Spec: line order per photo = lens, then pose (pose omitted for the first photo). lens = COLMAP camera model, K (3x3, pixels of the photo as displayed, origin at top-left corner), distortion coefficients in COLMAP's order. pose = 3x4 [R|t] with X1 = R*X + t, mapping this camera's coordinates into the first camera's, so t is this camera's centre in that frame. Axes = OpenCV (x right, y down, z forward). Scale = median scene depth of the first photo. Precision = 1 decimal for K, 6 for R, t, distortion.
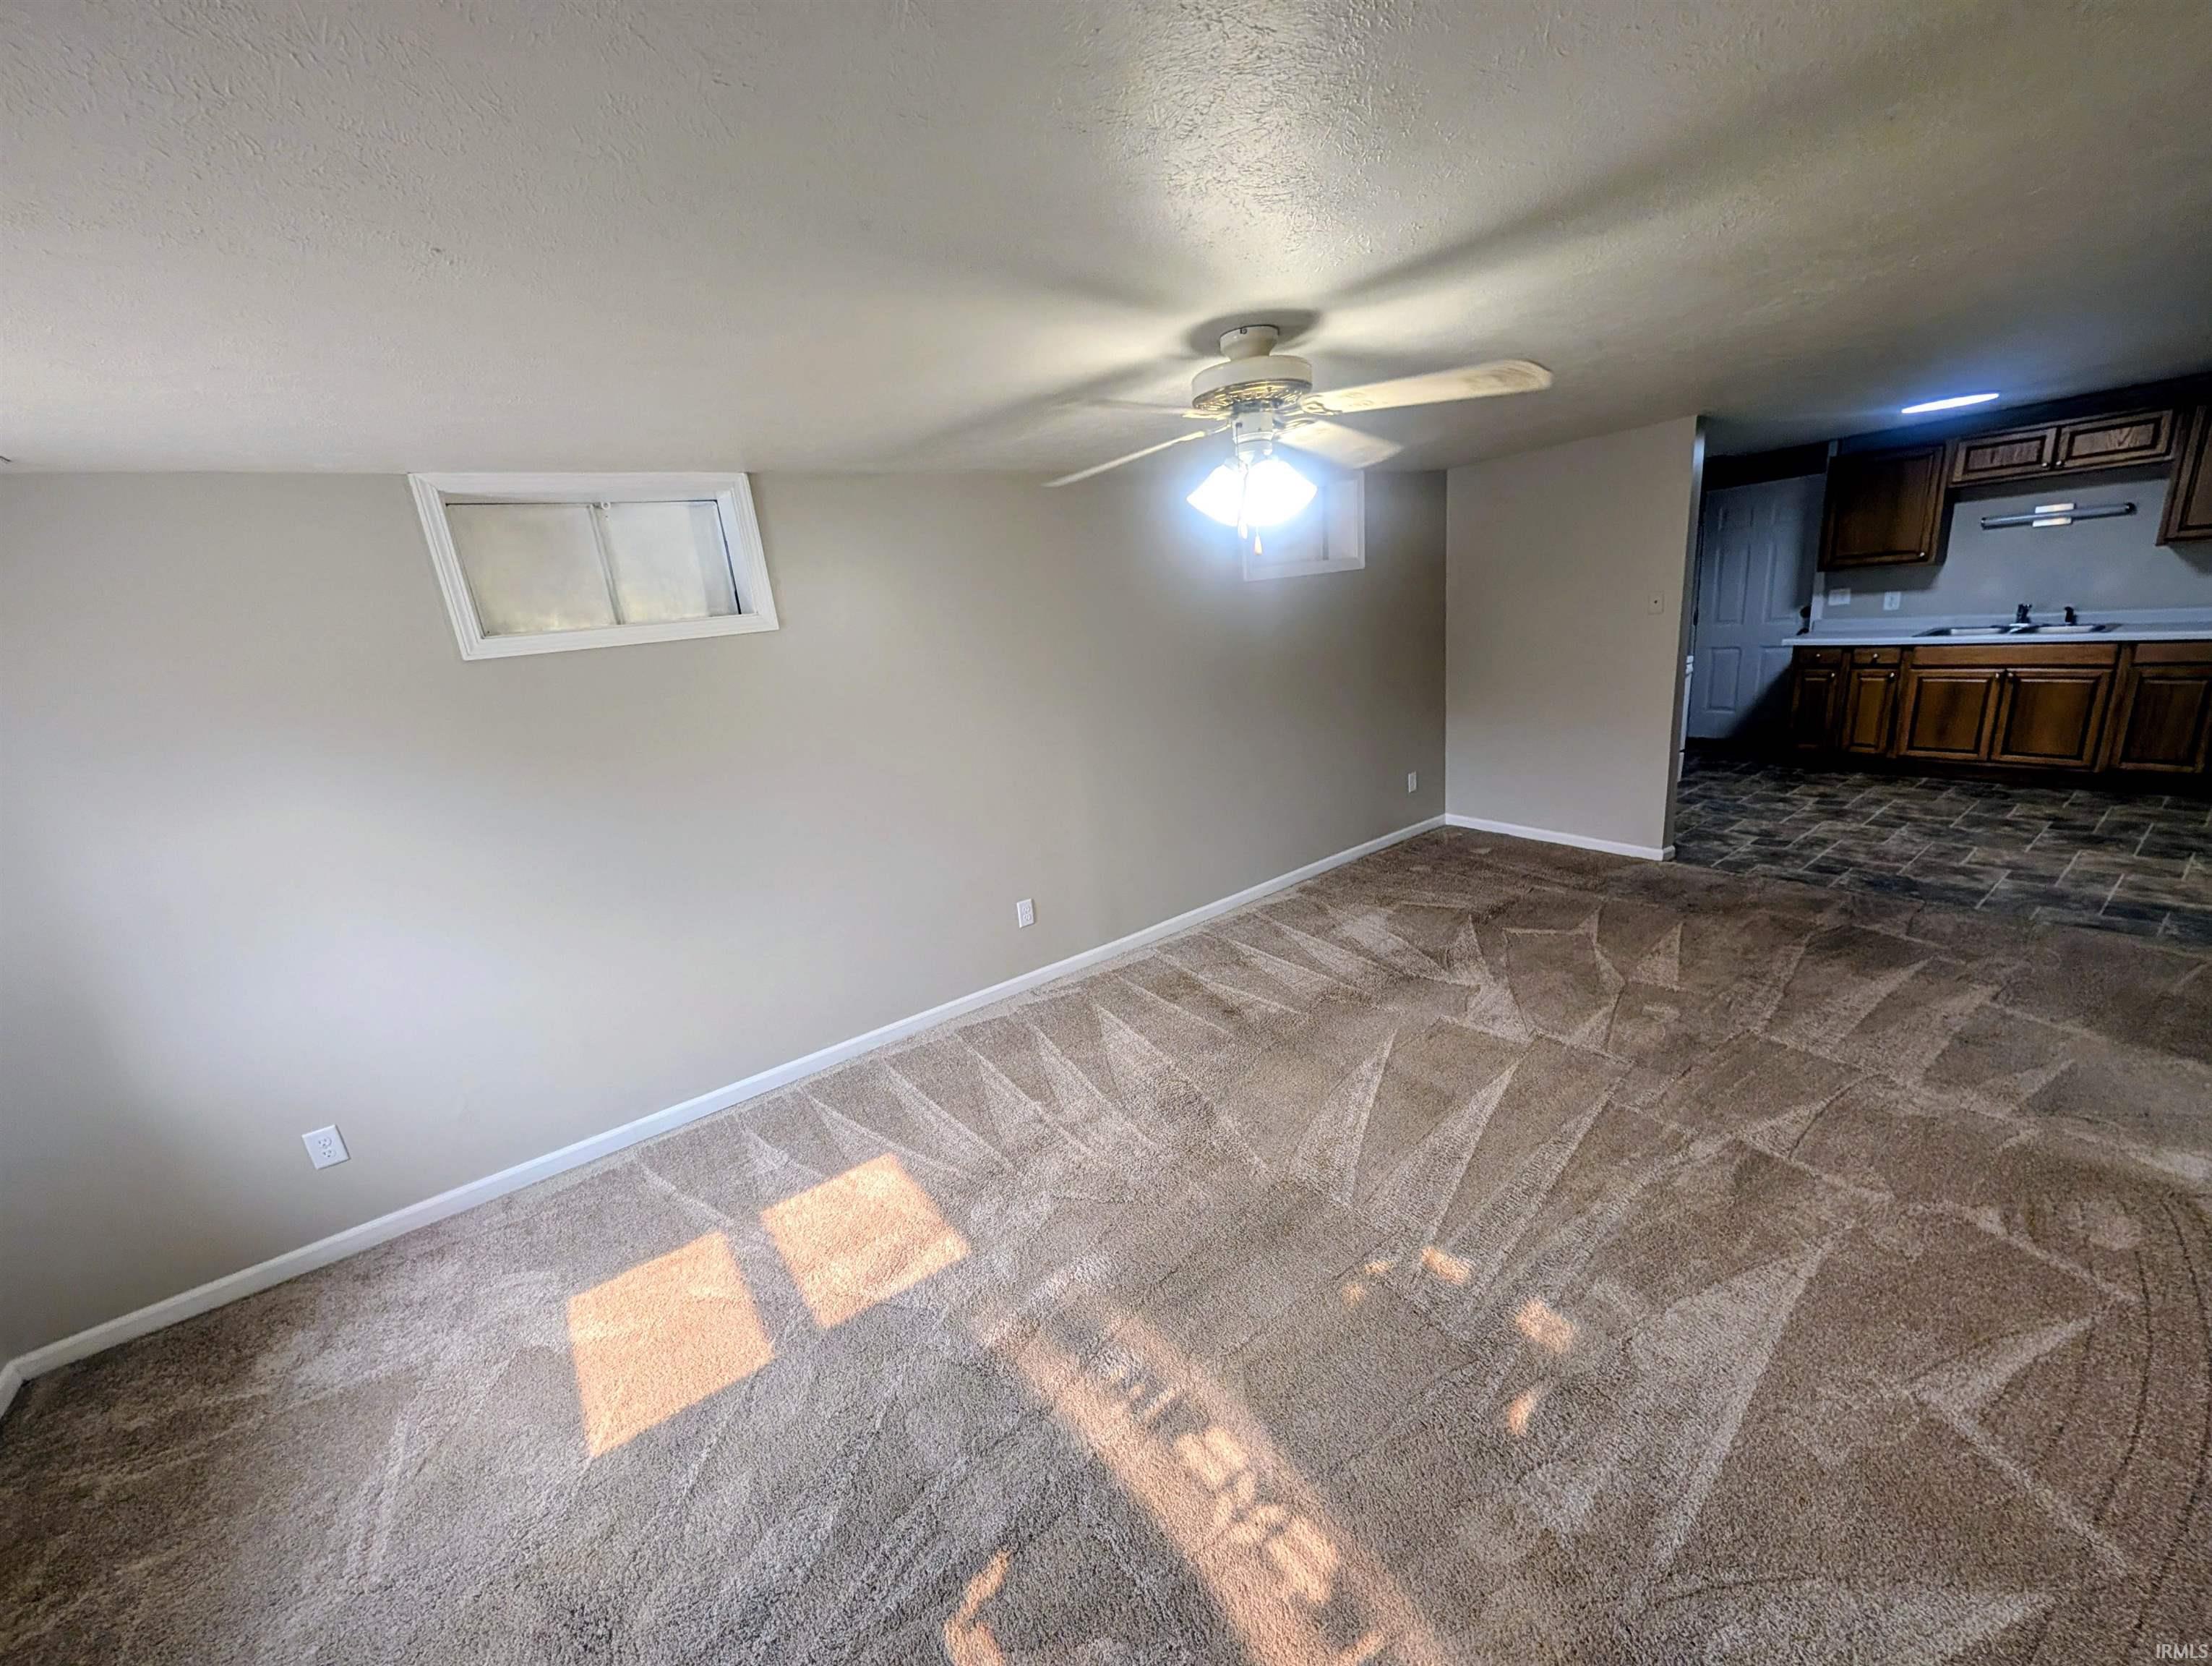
lens RADIAL K [[842.7, 0, 1090.9], [0, 842.7, 831.6], [0, 0, 1]] dist [-0.001786, 0.000765]
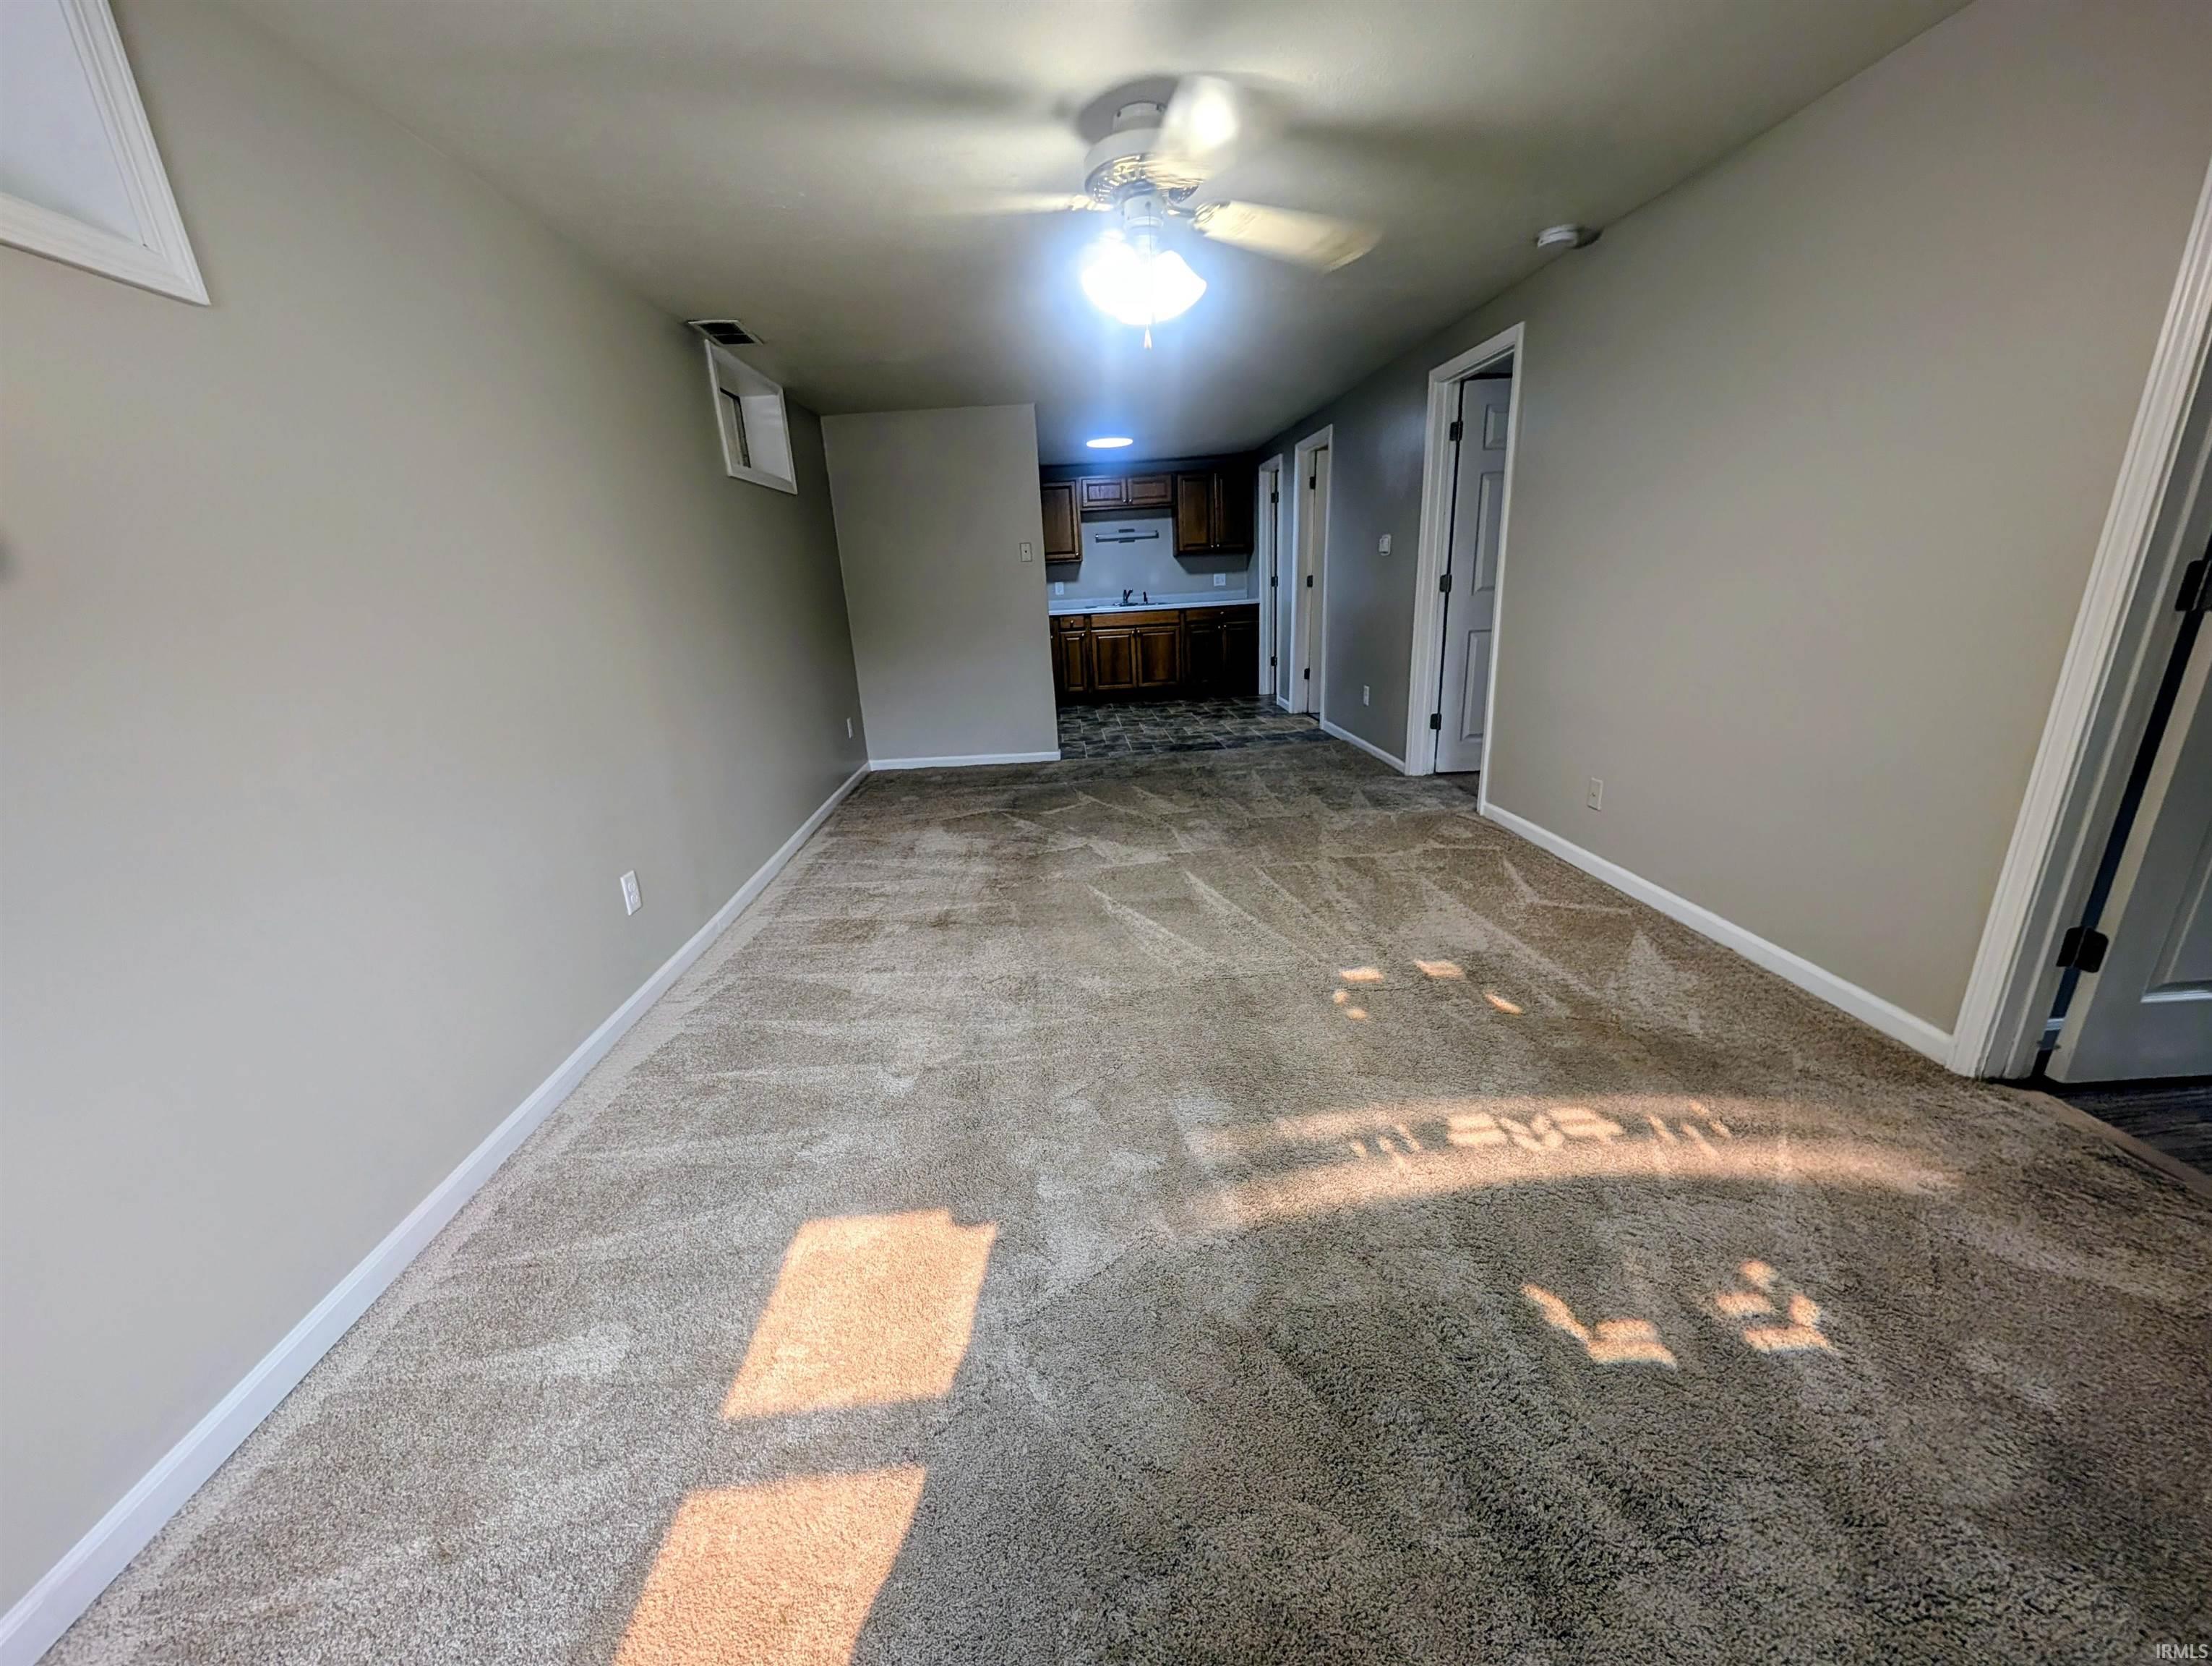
lens RADIAL K [[835.9, 0, 1099.5], [0, 835.9, 830.6], [0, 0, 1]] dist [-0.000229, 0.000127]
pose [[0.533482, -0.171402, 0.828262, -0.403509], [0.216941, 0.974222, 0.061876, 0.083745], [-0.817517, 0.146674, 0.556914, 0.297504]]
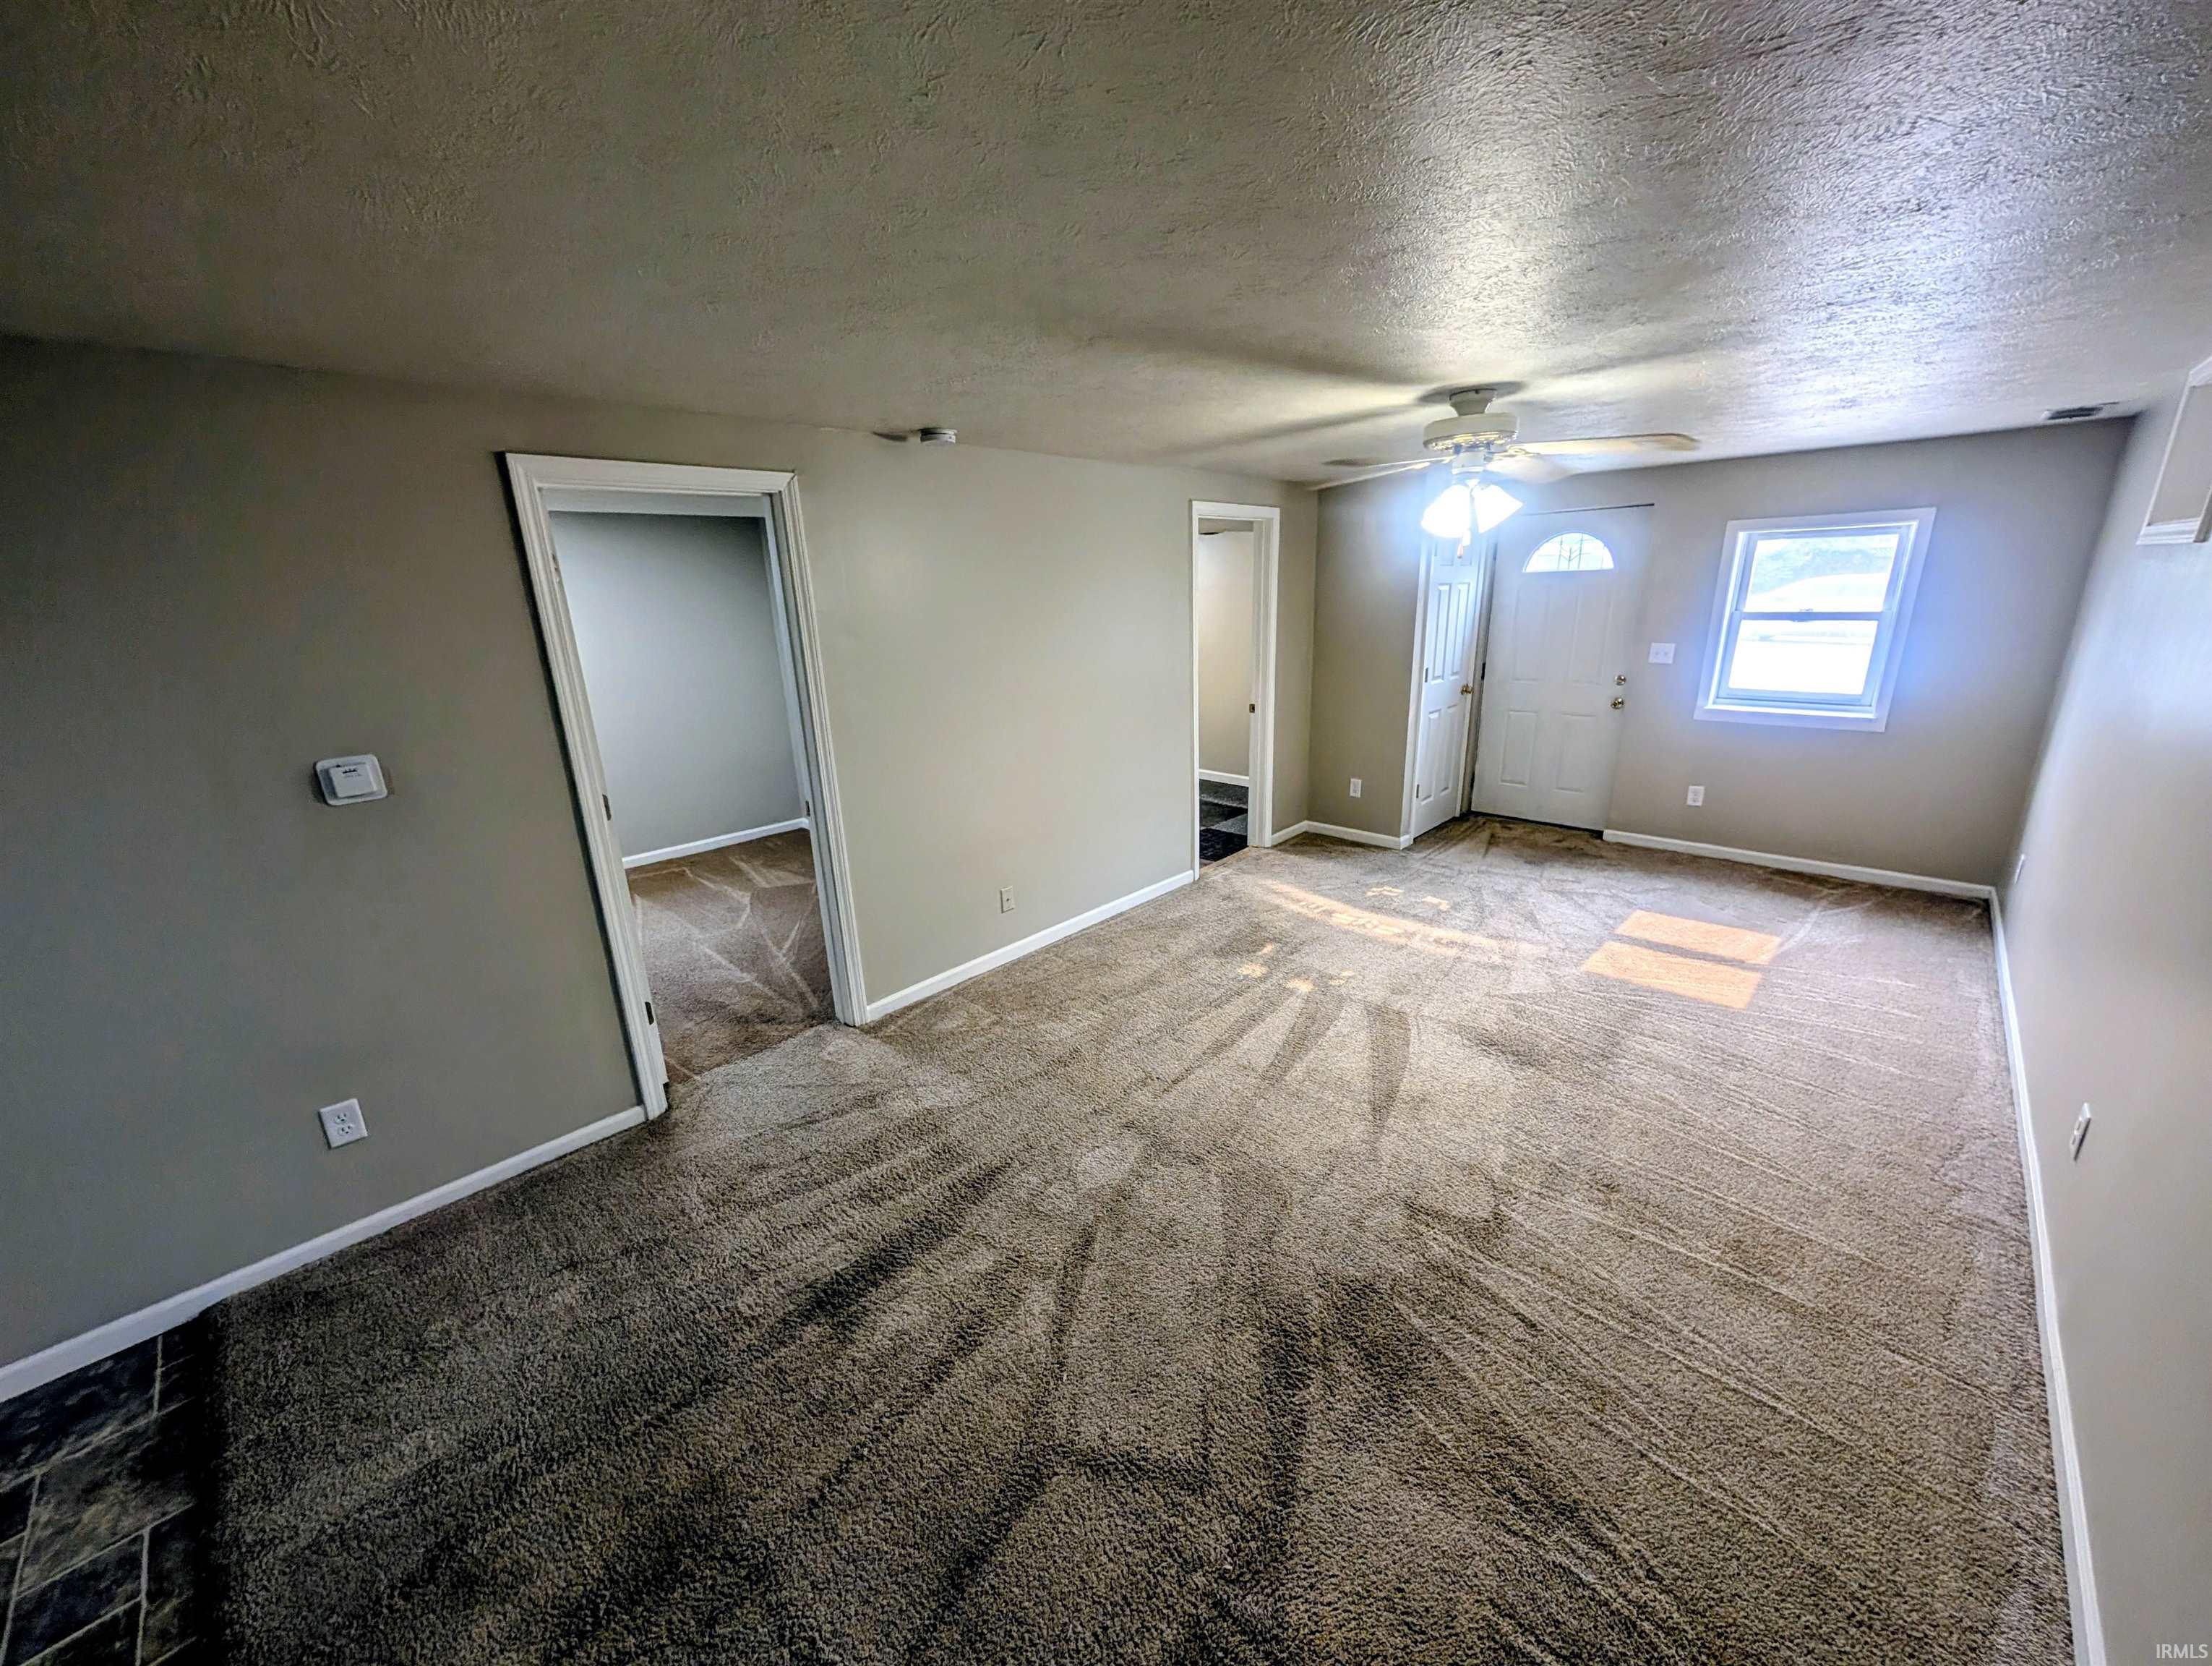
lens RADIAL K [[835.9, 0, 1099.5], [0, 835.9, 830.6], [0, 0, 1]] dist [-0.000229, 0.000127]
pose [[-0.972161, 0.188377, -0.139342, 0.534051], [0.087345, 0.843172, 0.530502, -0.376346], [0.217424, 0.503563, -0.836153, 1.146254]]
